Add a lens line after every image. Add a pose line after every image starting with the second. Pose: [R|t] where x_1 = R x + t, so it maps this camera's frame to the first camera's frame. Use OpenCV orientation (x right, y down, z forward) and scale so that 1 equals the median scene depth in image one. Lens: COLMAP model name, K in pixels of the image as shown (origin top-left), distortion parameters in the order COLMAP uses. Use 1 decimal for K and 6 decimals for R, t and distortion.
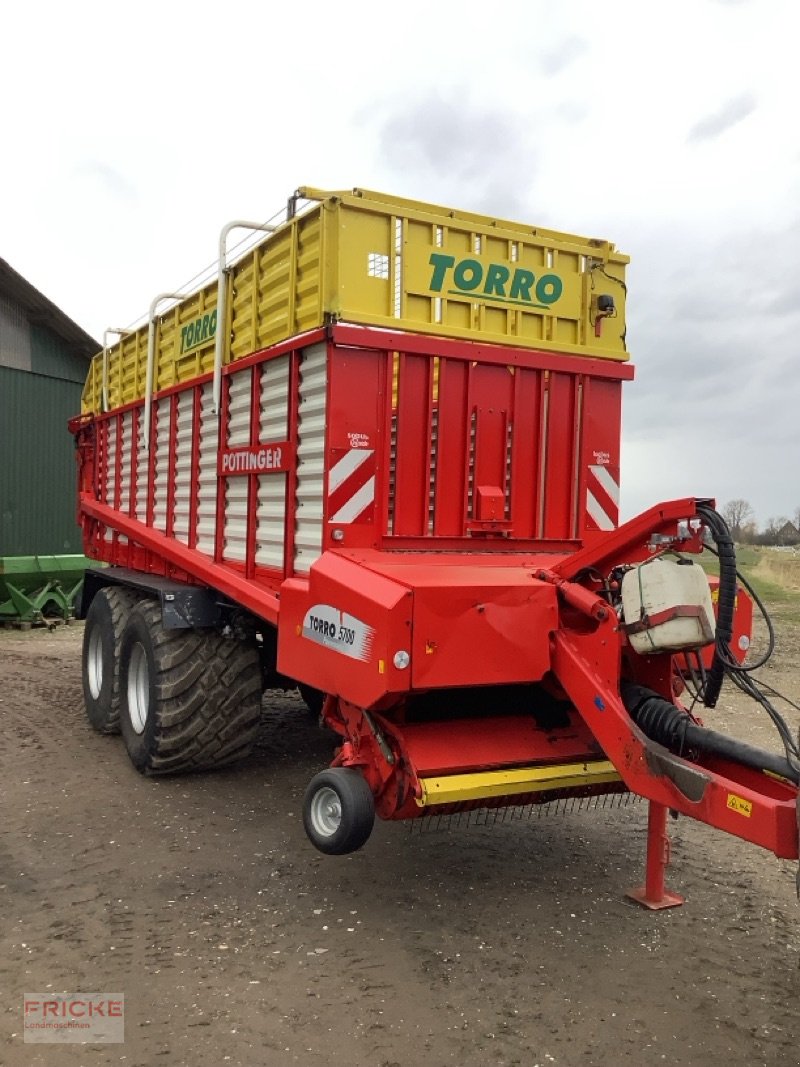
lens RADIAL K [[941.9, 0, 400.0], [0, 941.9, 533.5], [0, 0, 1]] dist [0.052225, -0.005999]
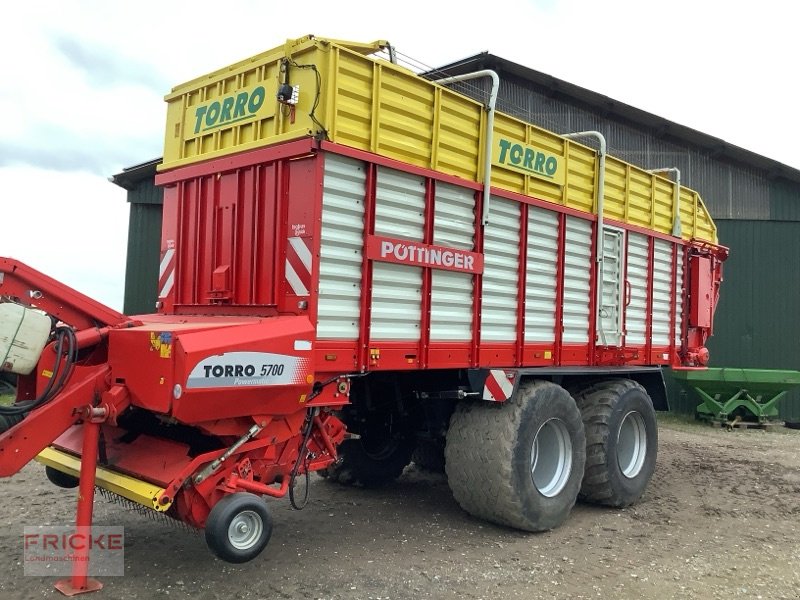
lens RADIAL K [[706.2, 0, 400.0], [0, 706.2, 300.0], [0, 0, 1]] dist [0.052225, -0.005999]
pose [[0.313923, -0.056847, -0.947745, 1.114761], [-0.039385, 0.996567, -0.072822, 0.060344], [0.948631, 0.060188, 0.310606, 0.948281]]
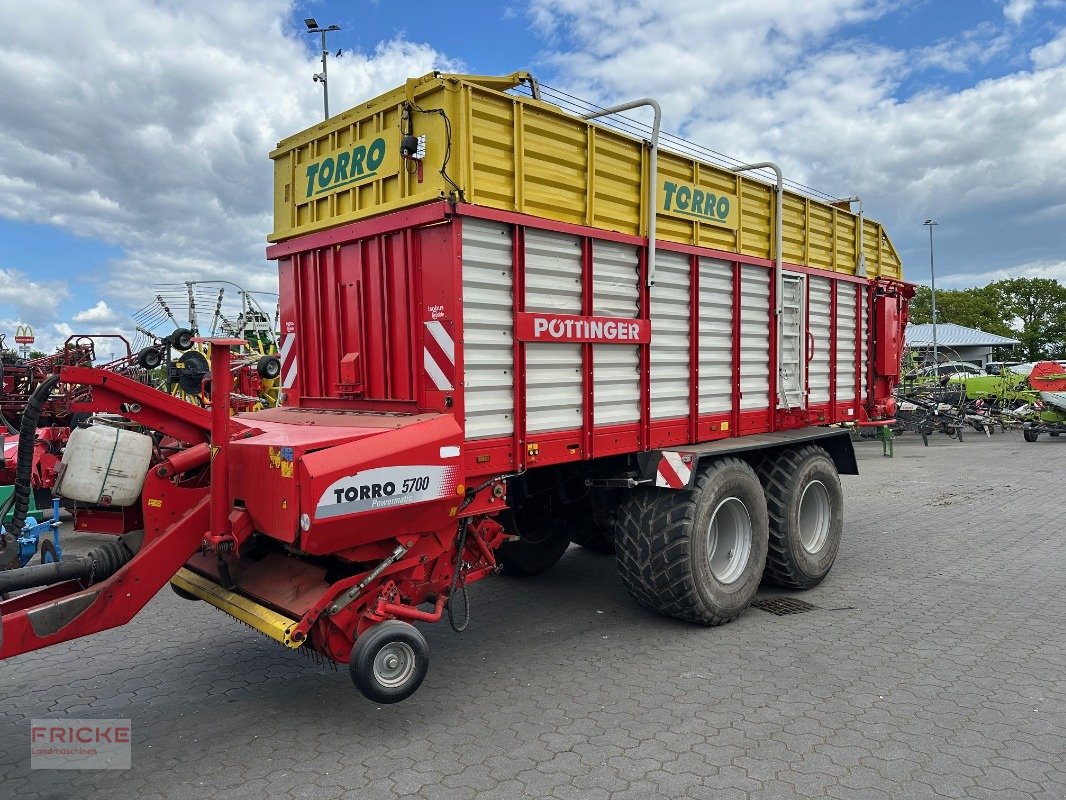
lens RADIAL K [[729.2, 0, 533.0], [0, 729.2, 400.0], [0, 0, 1]] dist [0.116370, -0.204575]
pose [[0.296789, 0.006388, -0.954922, 1.011113], [0.010660, 0.999893, 0.010002, -0.000732], [0.954884, -0.013148, 0.296689, 0.964539]]
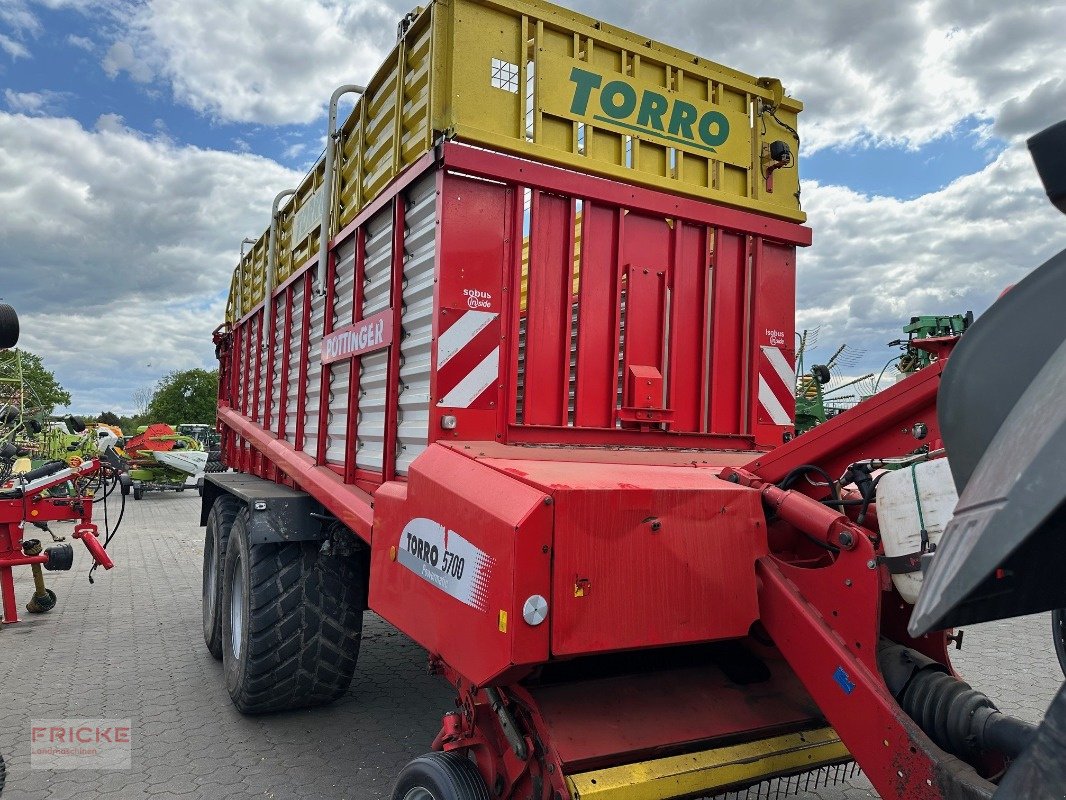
lens RADIAL K [[765.4, 0, 546.2], [0, 765.4, 397.3], [0, 0, 1]] dist [0.077133, -0.001223]
pose [[0.999742, 0.003600, 0.022427, -0.002480], [-0.002010, 0.997507, -0.070537, 0.022774], [-0.022625, 0.070474, 0.997257, 0.366422]]
